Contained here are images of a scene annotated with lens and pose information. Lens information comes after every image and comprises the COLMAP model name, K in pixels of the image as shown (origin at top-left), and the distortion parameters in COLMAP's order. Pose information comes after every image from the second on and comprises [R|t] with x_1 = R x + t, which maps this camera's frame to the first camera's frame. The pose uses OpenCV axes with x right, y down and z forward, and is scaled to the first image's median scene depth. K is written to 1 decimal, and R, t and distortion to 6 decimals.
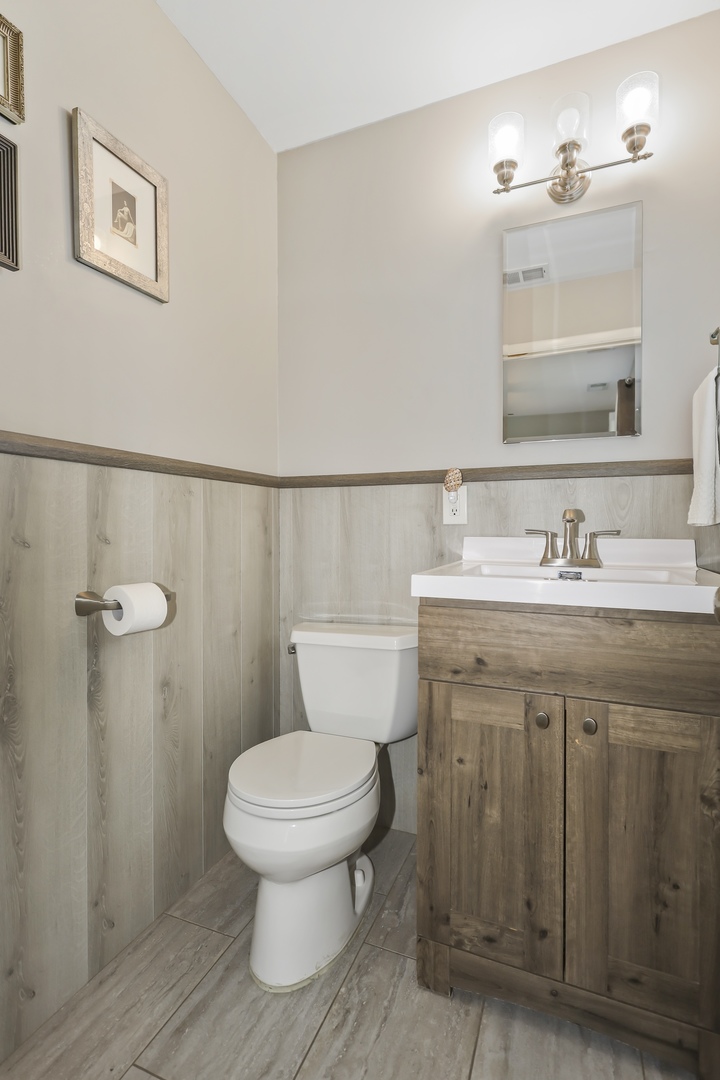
lens RADIAL K [[510.3, 0, 360.0], [0, 510.3, 540.0], [0, 0, 1]] dist [-0.000553, -0.000211]
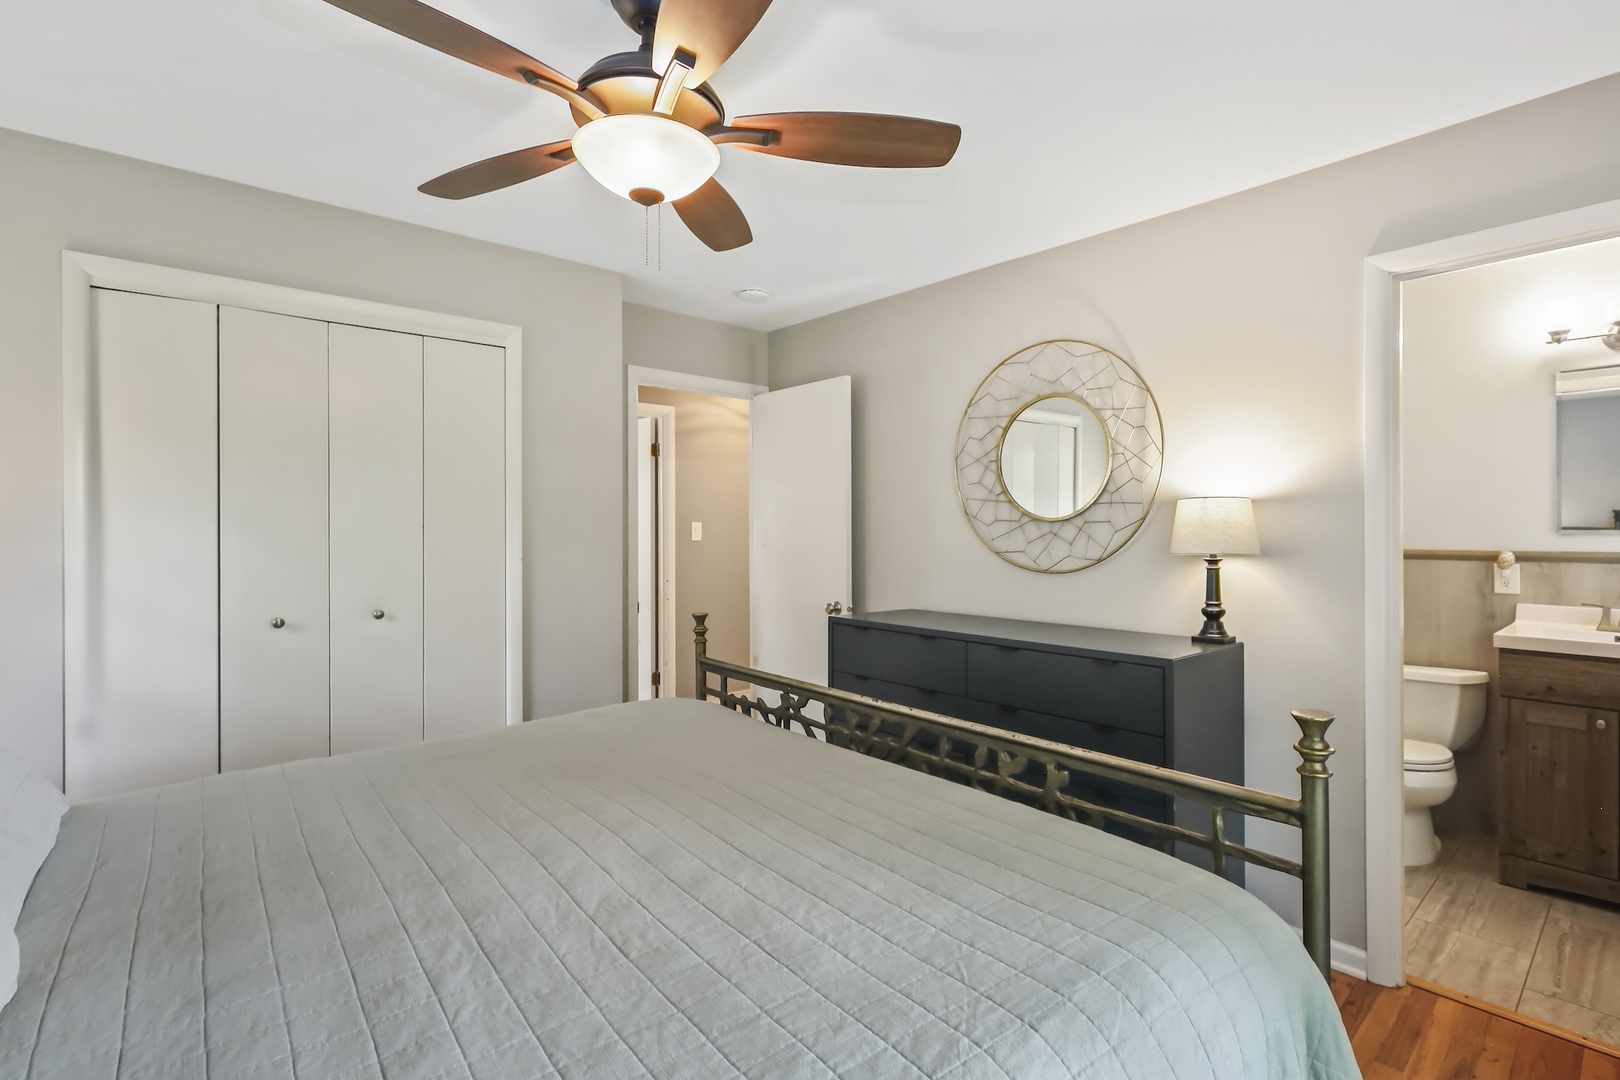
lens RADIAL K [[737.5, 0, 810.0], [0, 737.5, 540.0], [0, 0, 1]] dist [-0.005685, -0.000963]
pose [[0.889116, -0.002283, -0.457676, -0.804390], [-0.005125, 0.999875, -0.014944, -0.195094], [0.457653, 0.015633, 0.888993, -2.201975]]
